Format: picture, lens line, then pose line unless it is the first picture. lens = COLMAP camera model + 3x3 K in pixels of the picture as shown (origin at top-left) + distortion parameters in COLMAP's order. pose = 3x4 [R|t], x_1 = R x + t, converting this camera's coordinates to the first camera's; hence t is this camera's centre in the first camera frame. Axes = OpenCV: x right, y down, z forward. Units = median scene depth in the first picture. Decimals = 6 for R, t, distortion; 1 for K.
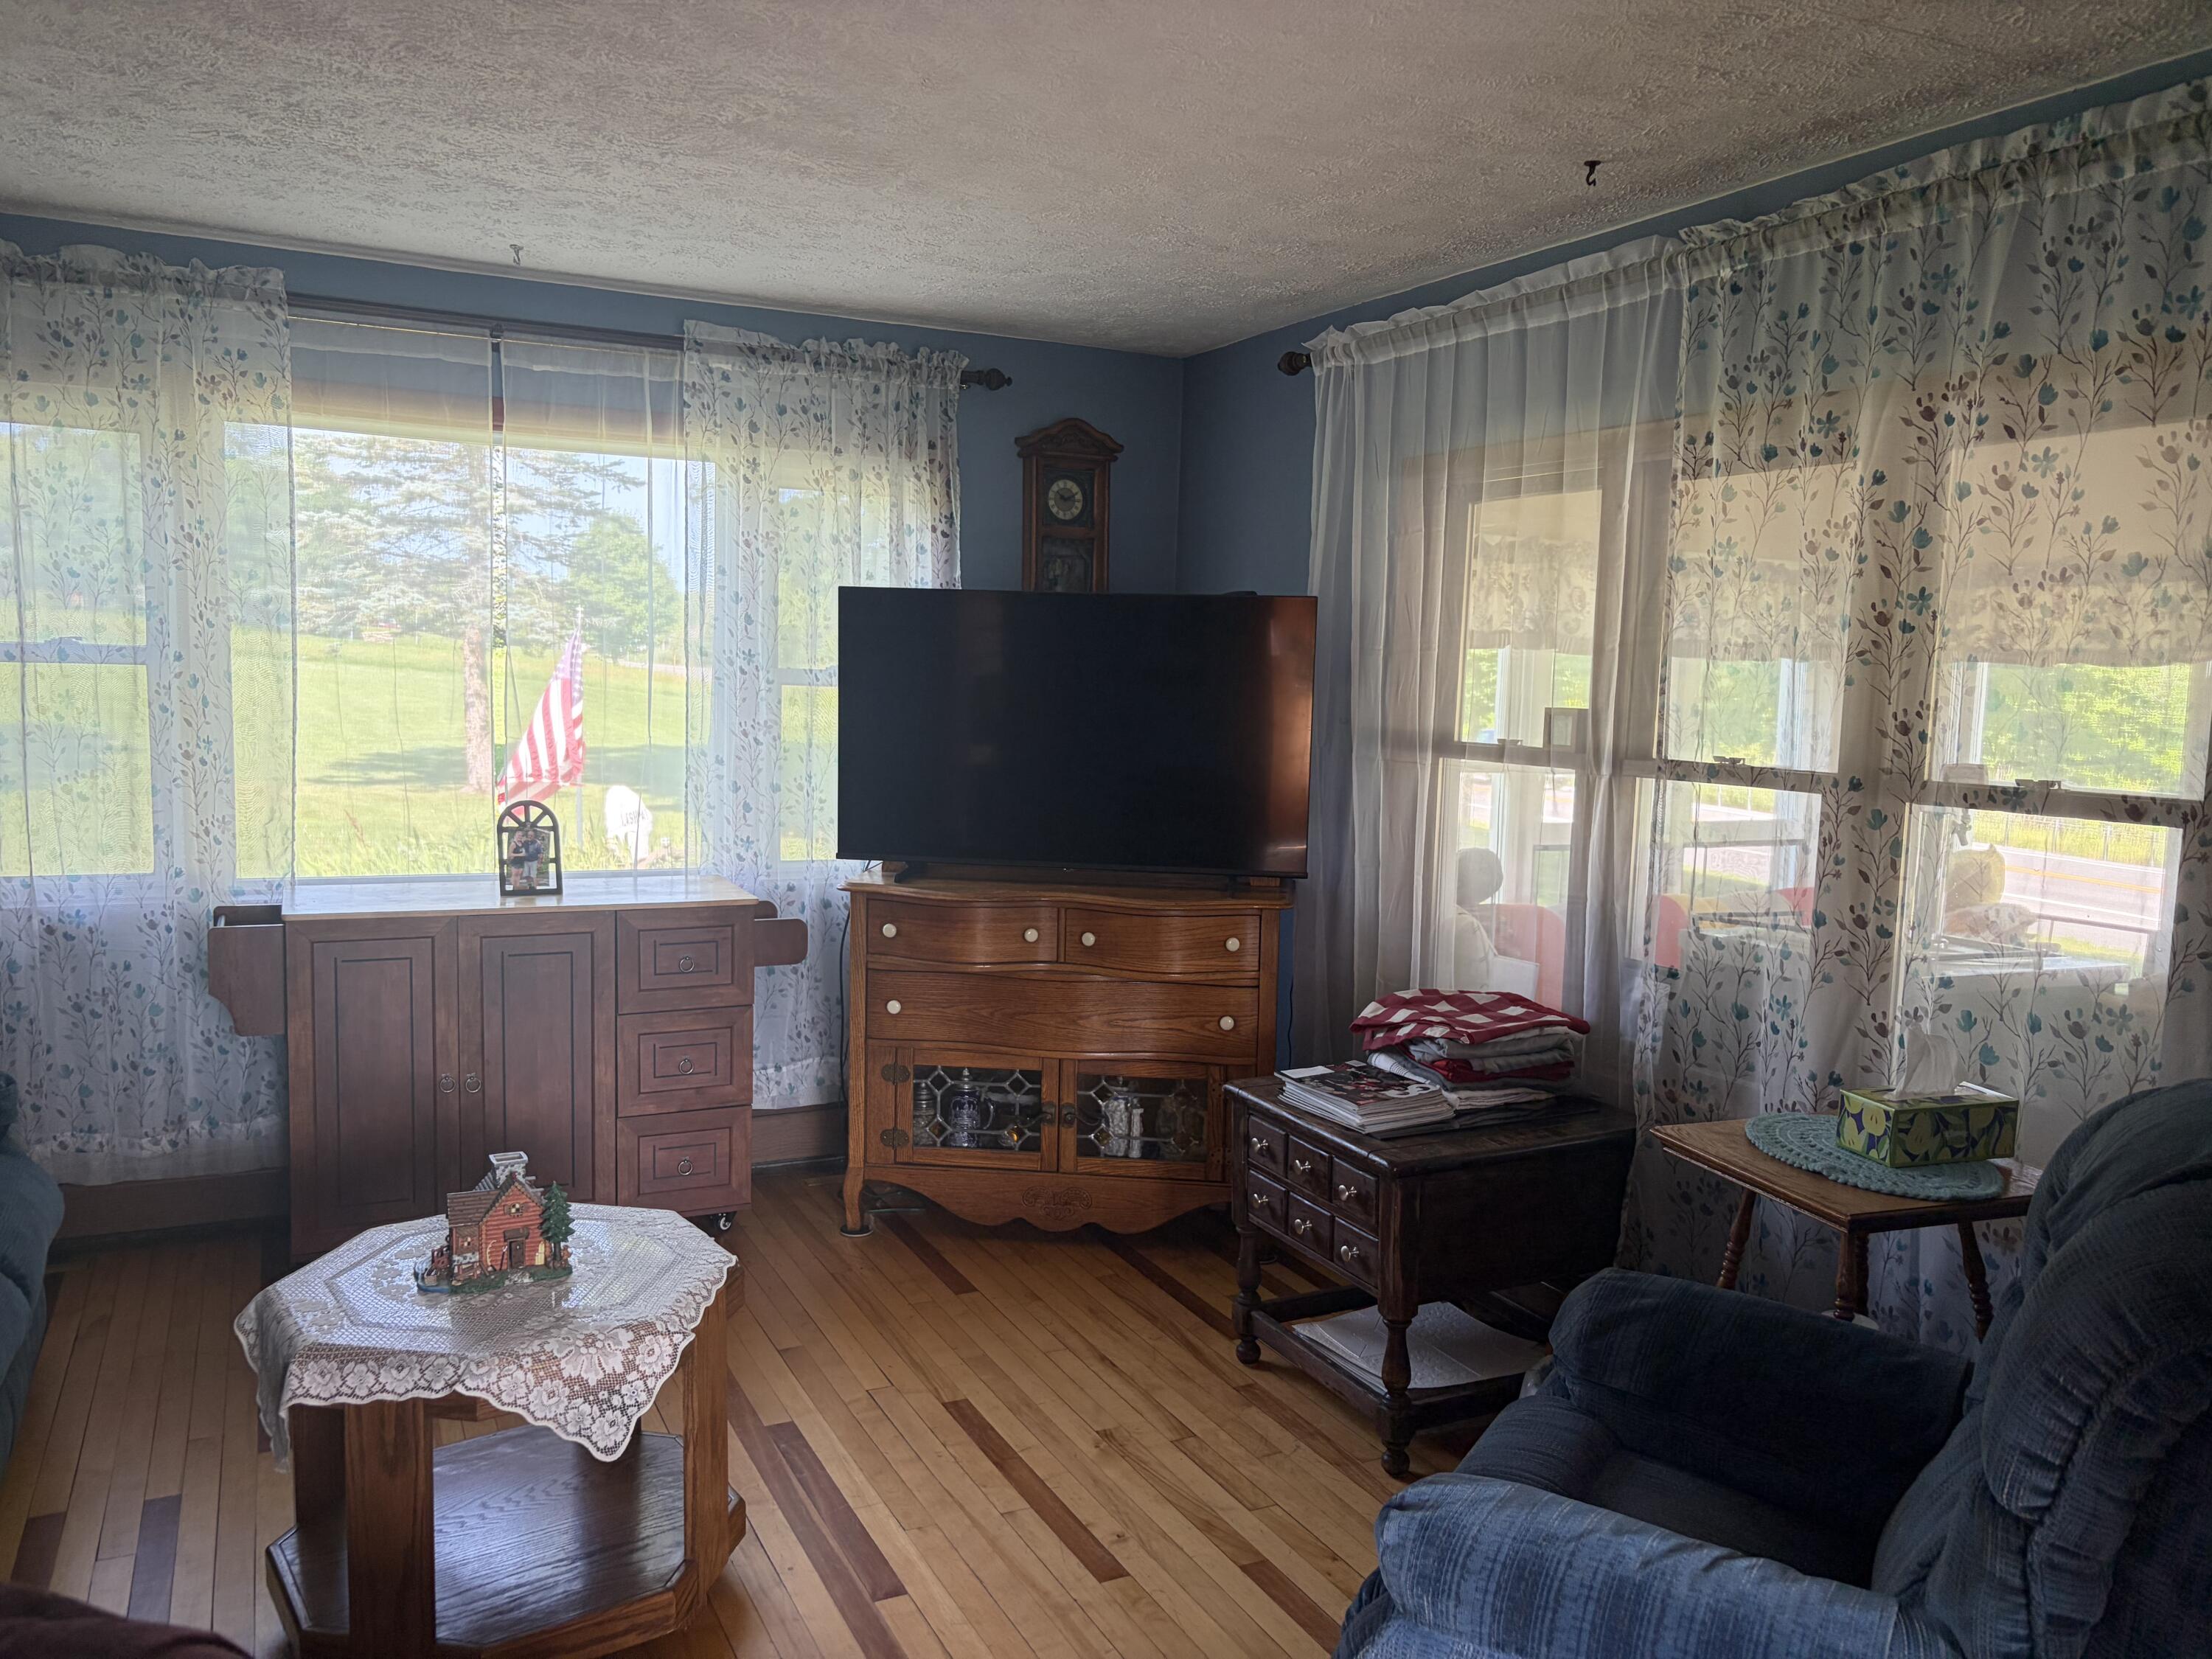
lens RADIAL K [[1661.3, 0, 1101.4], [0, 1661.3, 812.7], [0, 0, 1]] dist [0.054693, -0.064487]
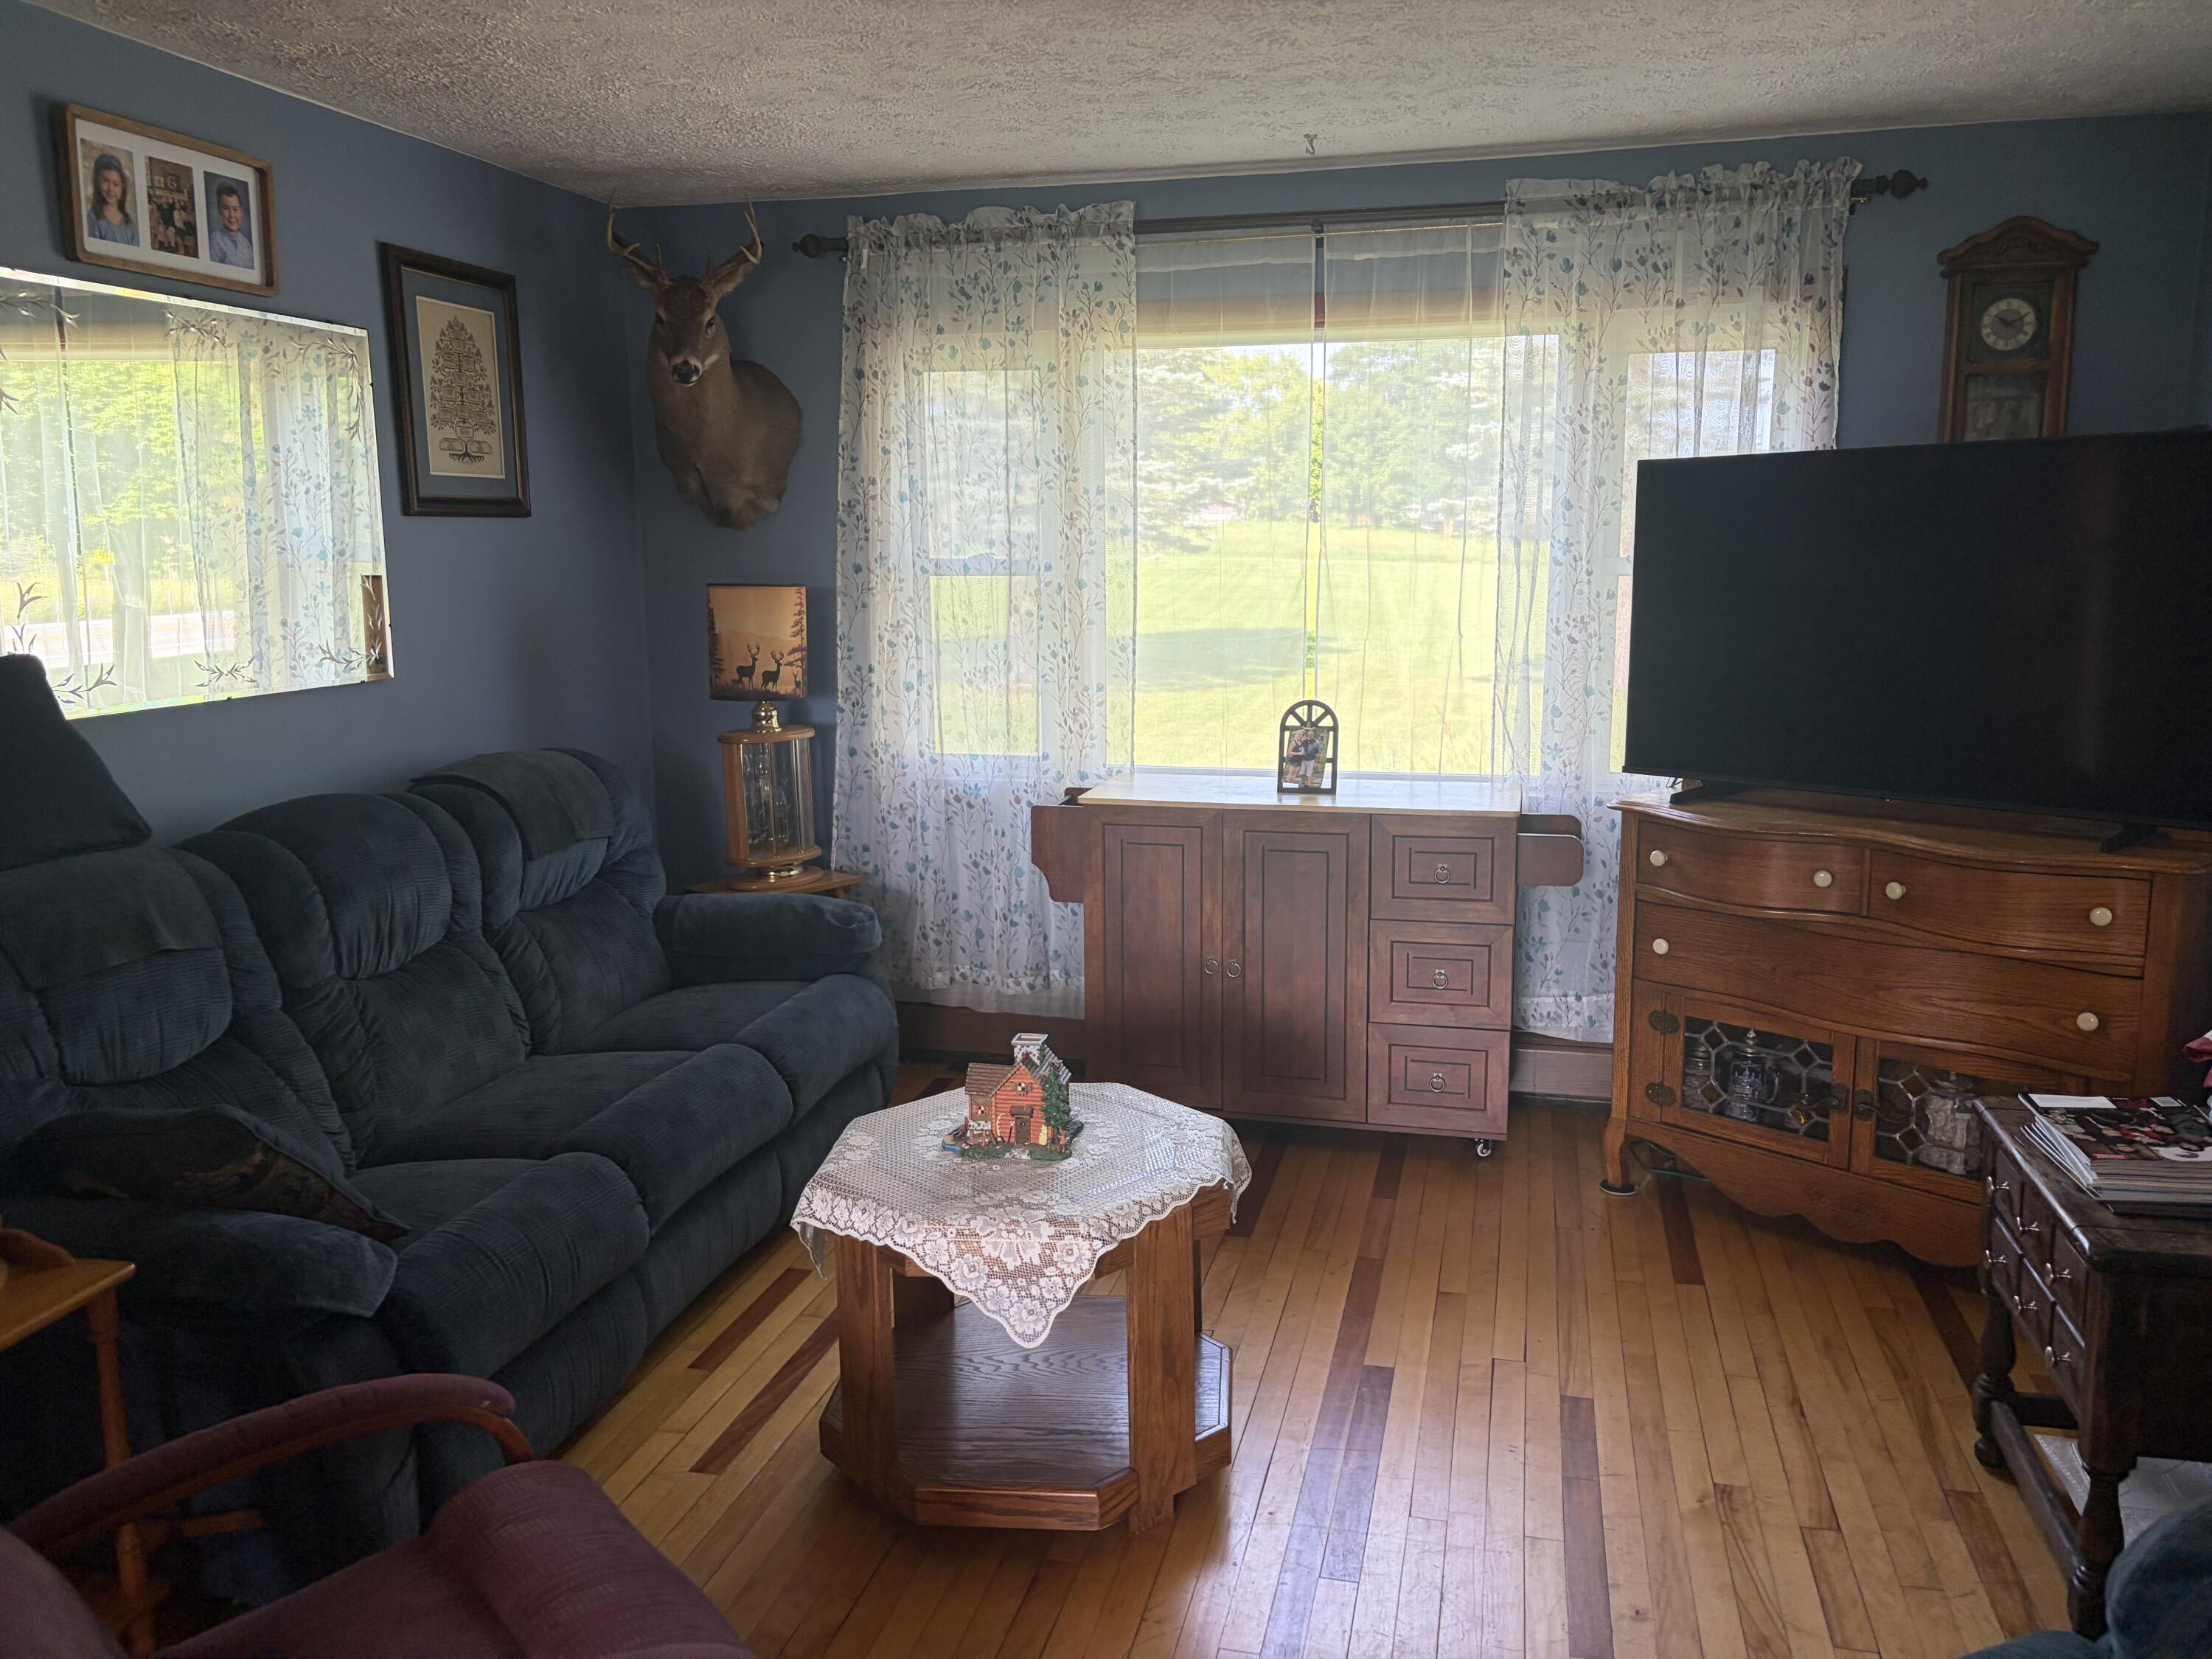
lens RADIAL K [[1661.3, 0, 1119.1], [0, 1661.3, 822.6], [0, 0, 1]] dist [0.054693, -0.064487]
pose [[0.768447, 0.070483, -0.636020, 0.212872], [-0.028661, 0.996709, 0.075825, -0.006105], [0.639271, -0.040038, 0.767938, 0.150846]]
